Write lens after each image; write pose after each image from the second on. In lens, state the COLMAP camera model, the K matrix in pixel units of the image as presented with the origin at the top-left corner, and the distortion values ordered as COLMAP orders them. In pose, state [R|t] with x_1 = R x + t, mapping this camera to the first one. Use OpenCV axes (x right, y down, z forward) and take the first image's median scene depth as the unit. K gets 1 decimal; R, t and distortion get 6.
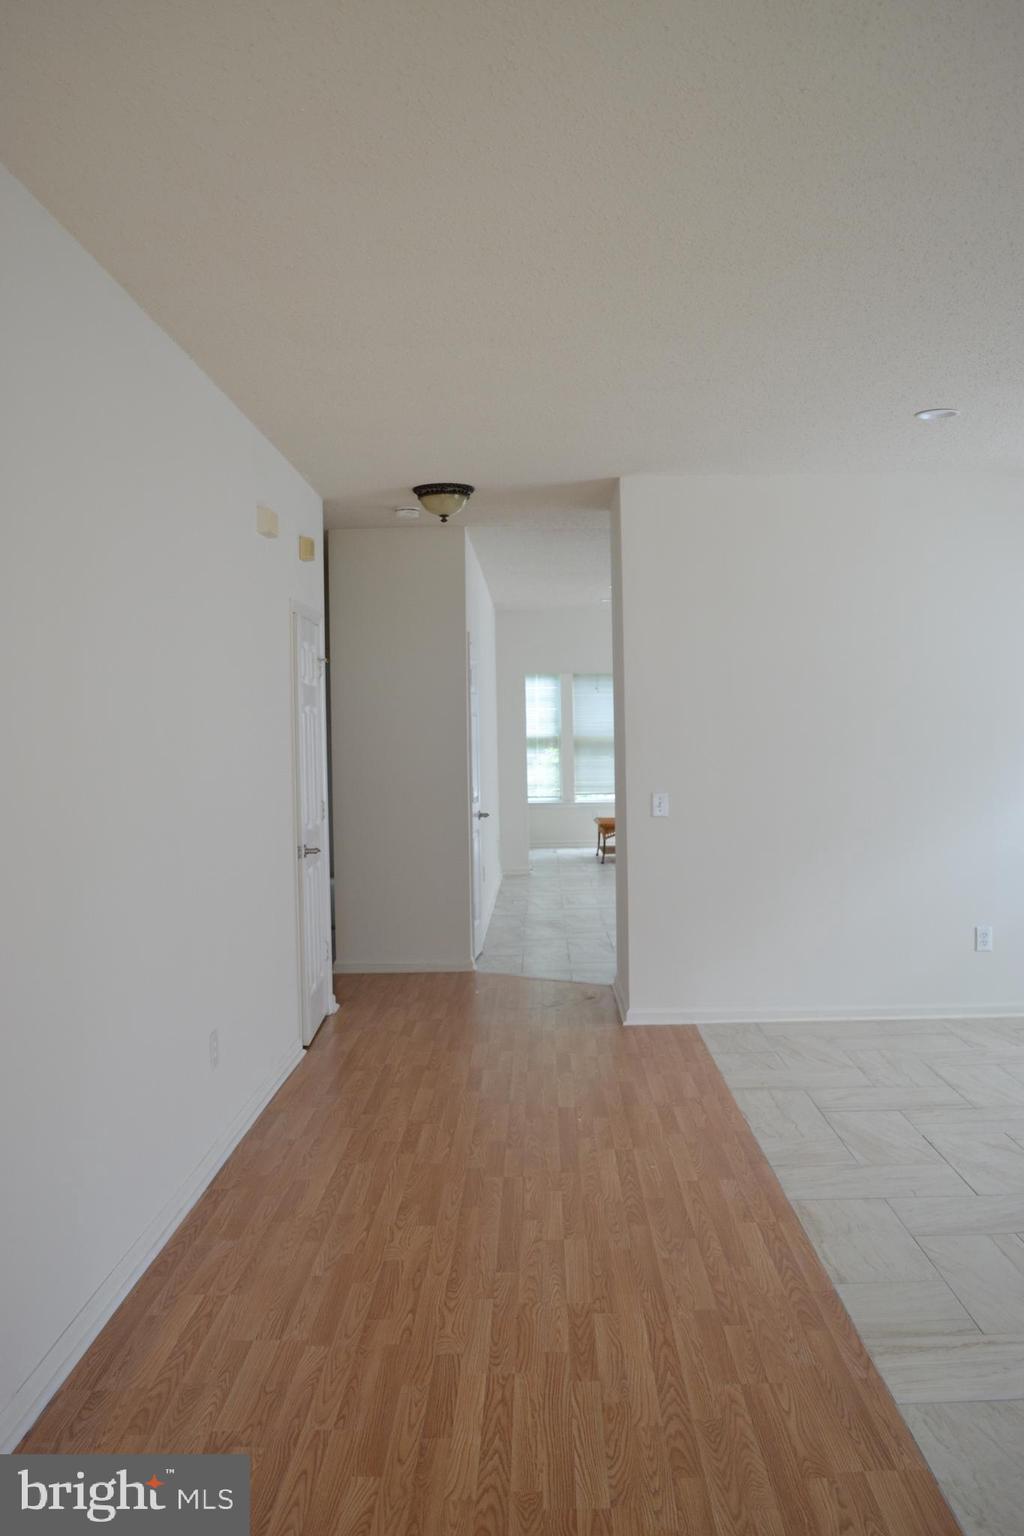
lens RADIAL K [[1250.3, 0, 512.0], [0, 1250.3, 768.0], [0, 0, 1]] dist [-0.081890, 0.013010]
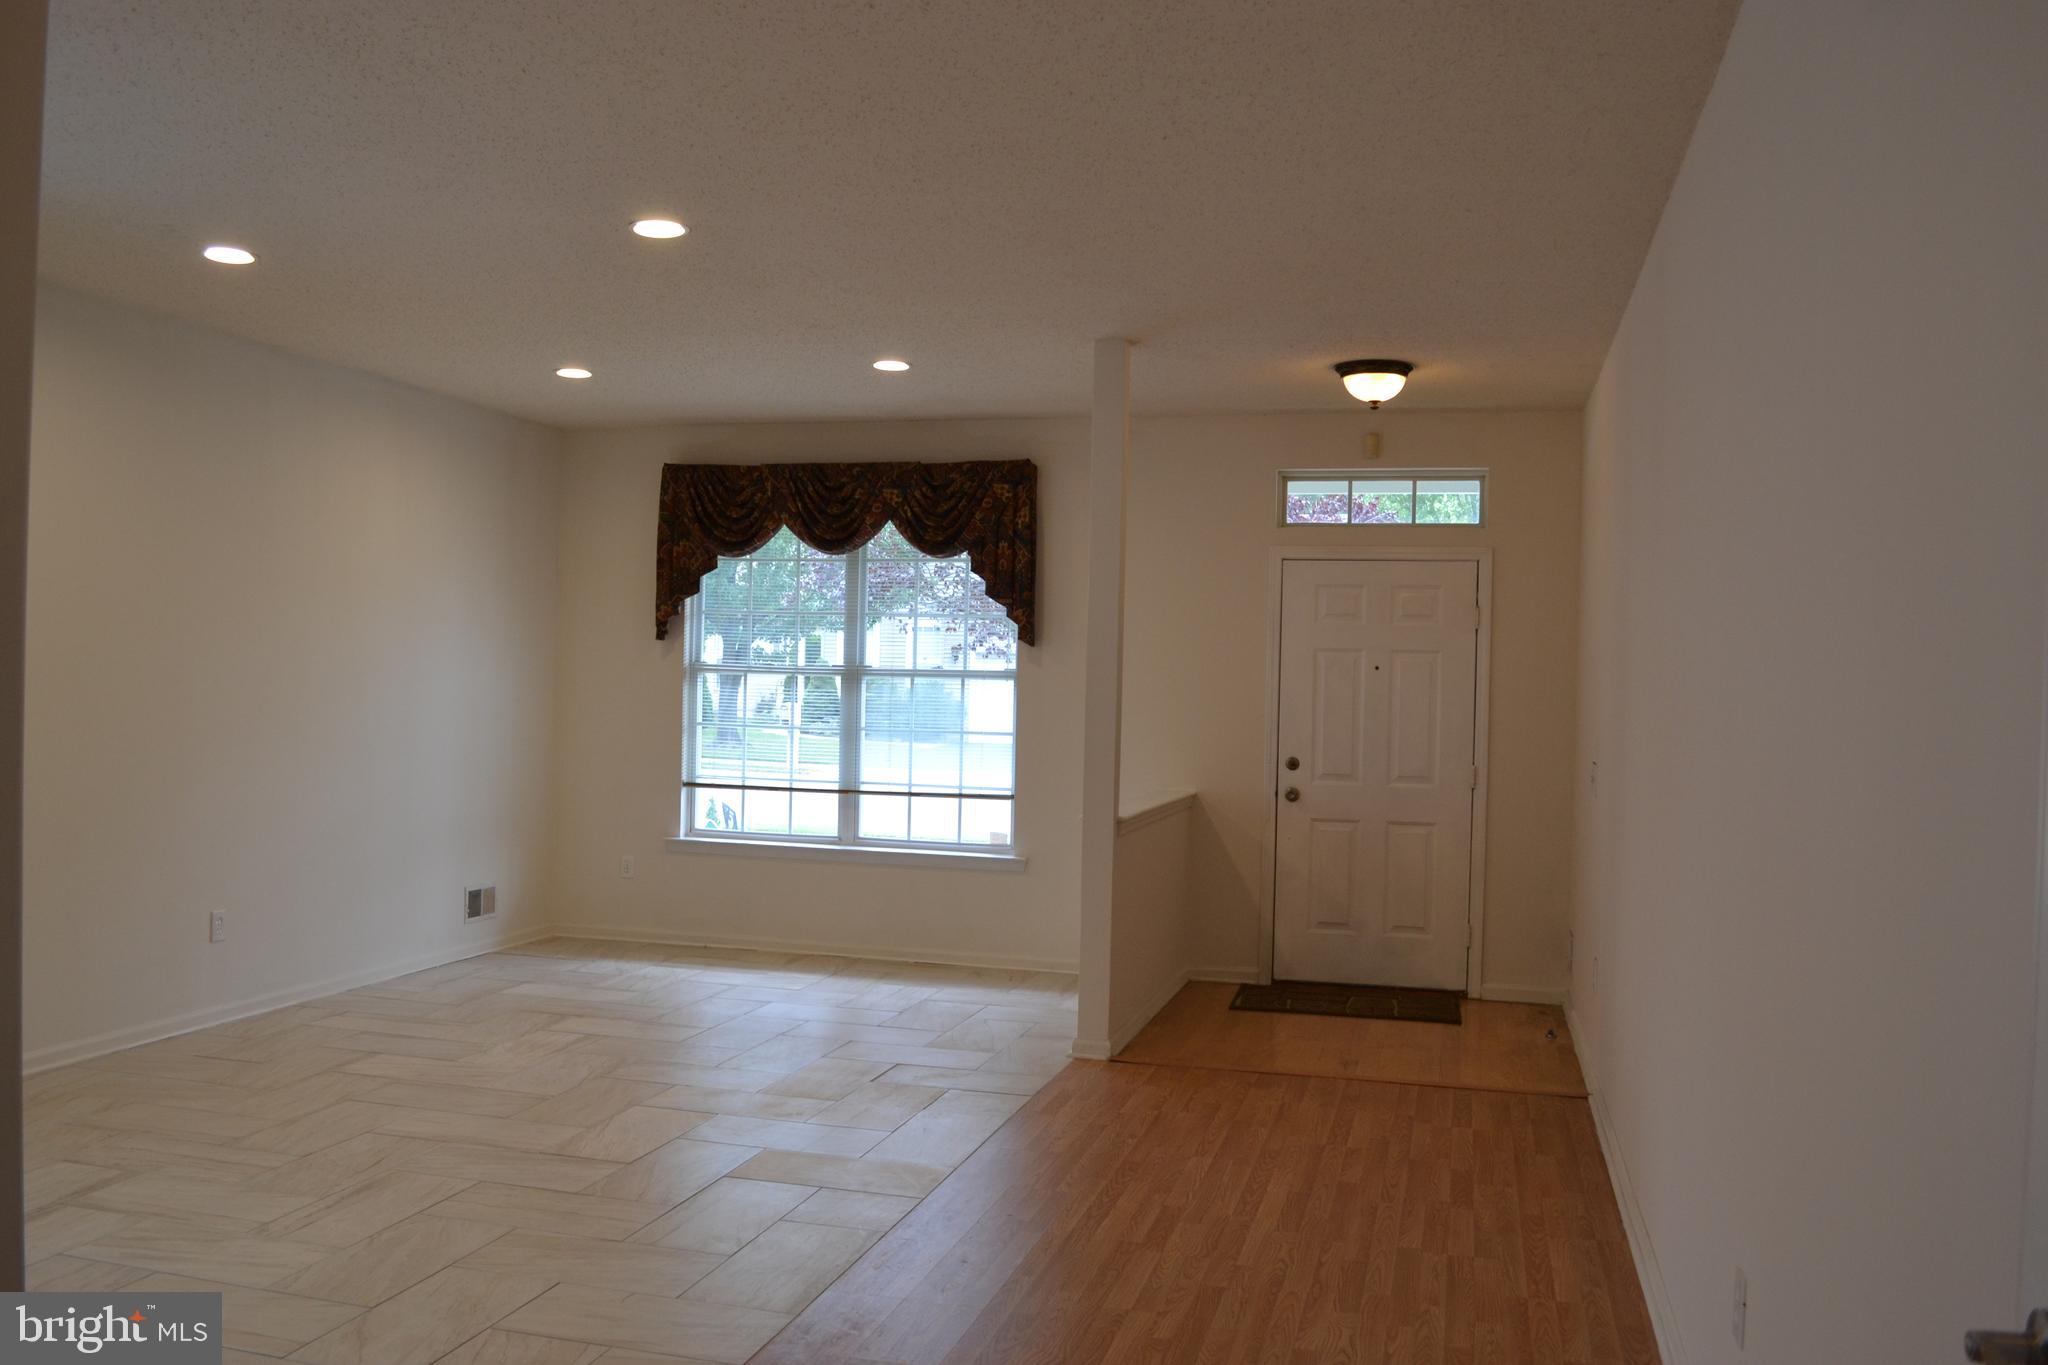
lens RADIAL K [[1667.1, 0, 1028.8], [0, 1667.1, 697.6], [0, 0, 1]] dist [-0.081890, 0.013010]
pose [[-0.972812, -0.007027, 0.231488, -0.154513], [0.000783, 0.999434, 0.033629, -0.050730], [-0.231593, 0.032896, -0.972256, 2.306596]]
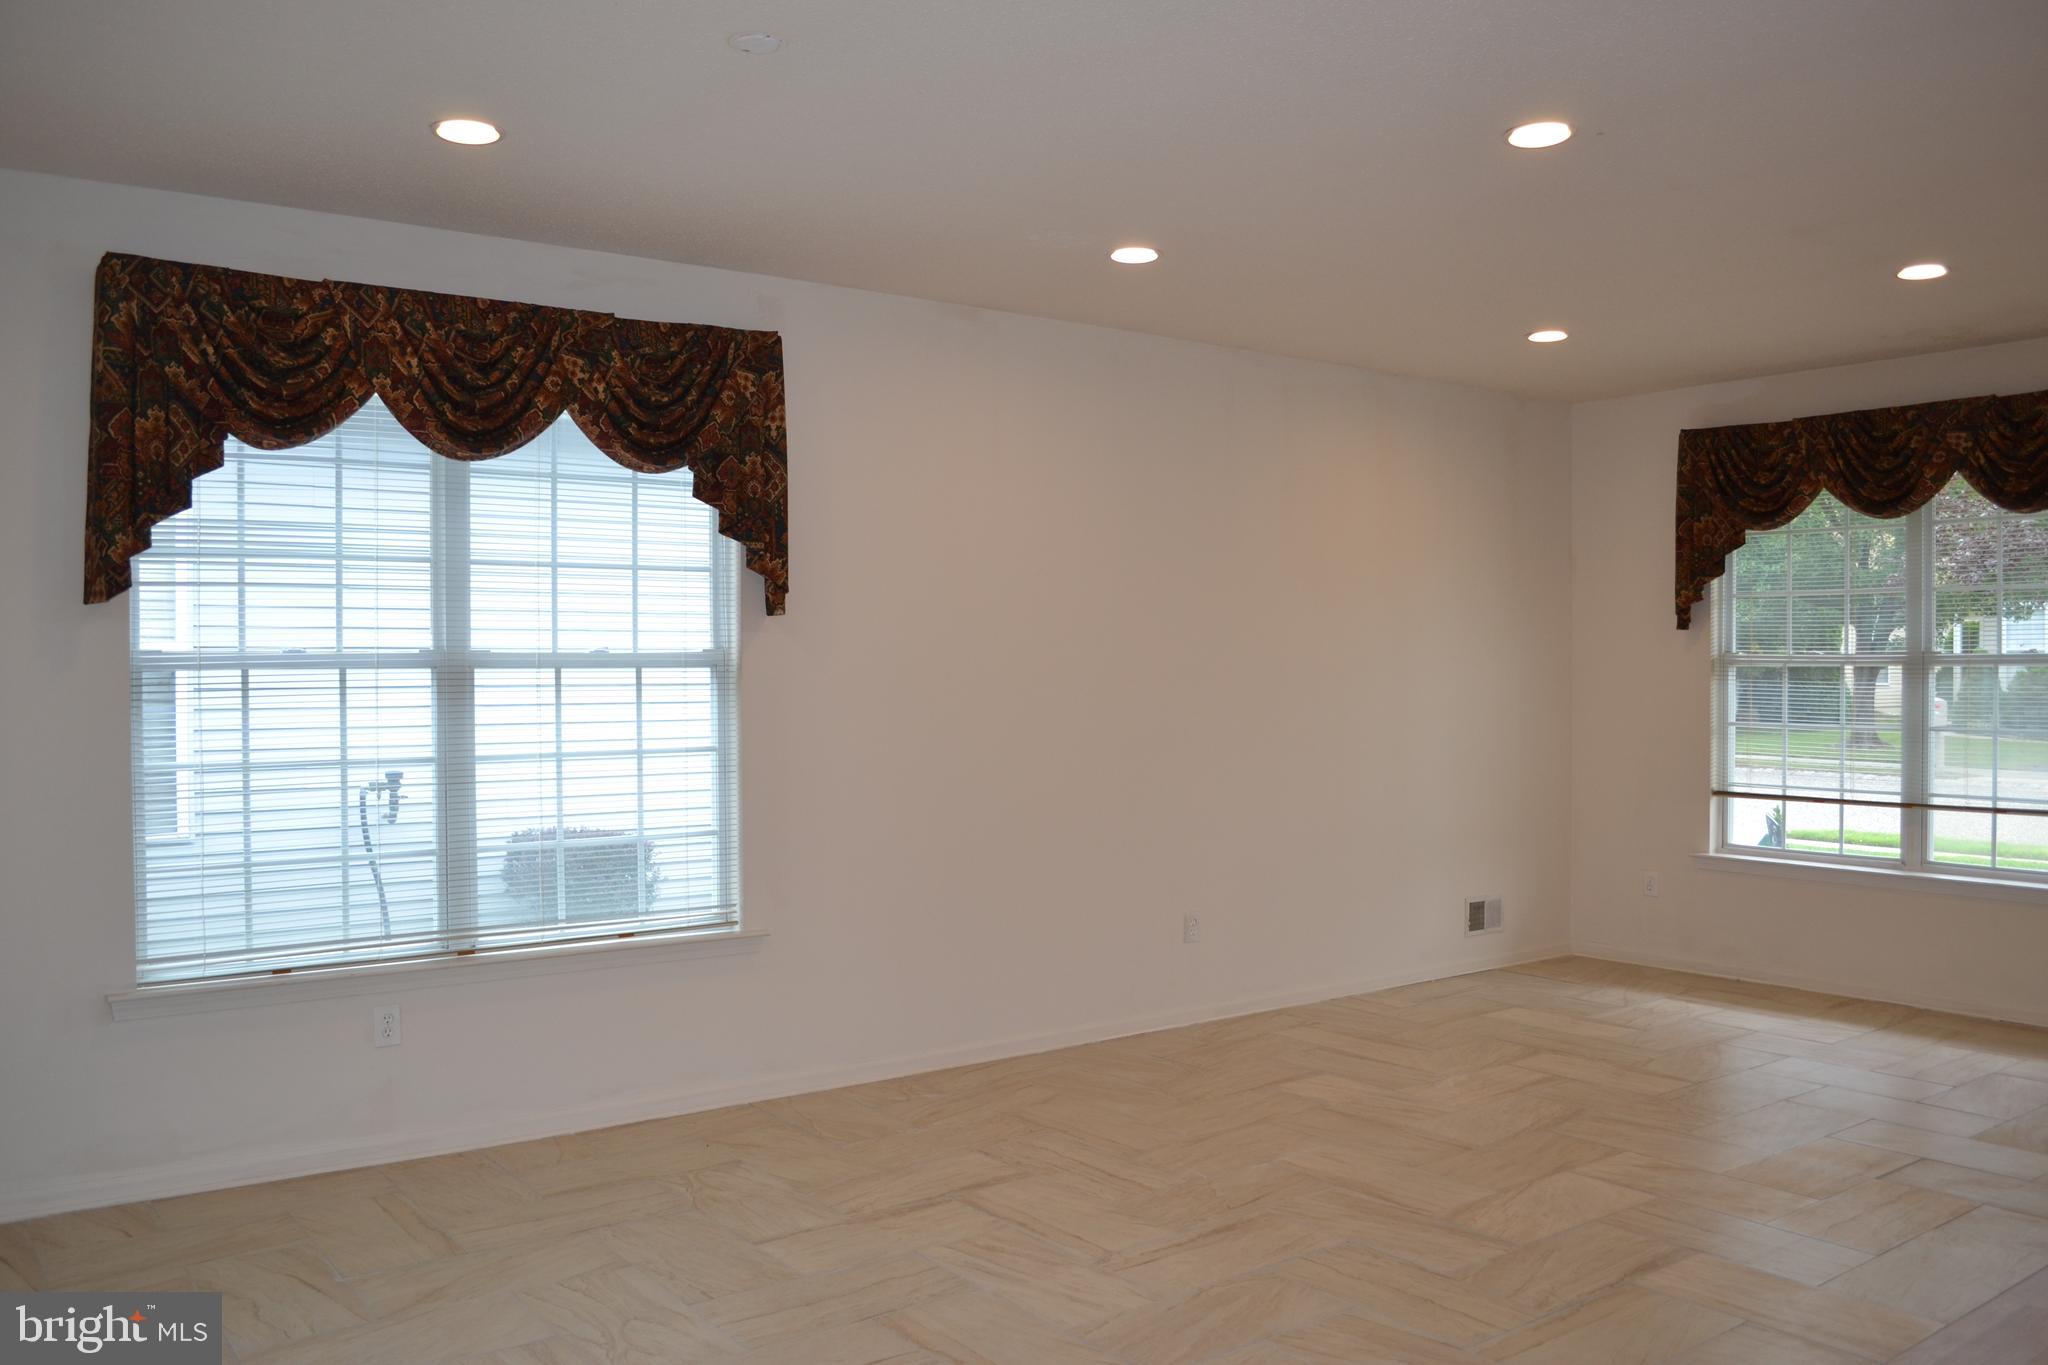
lens RADIAL K [[1638.7, 0, 1028.3], [0, 1638.7, 695.1], [0, 0, 1]] dist [-0.082939, 0.009571]
pose [[-0.611371, 0.005997, 0.791321, -0.205779], [0.036221, 0.999135, 0.020412, -0.042078], [-0.790514, 0.041142, -0.611060, 2.014202]]
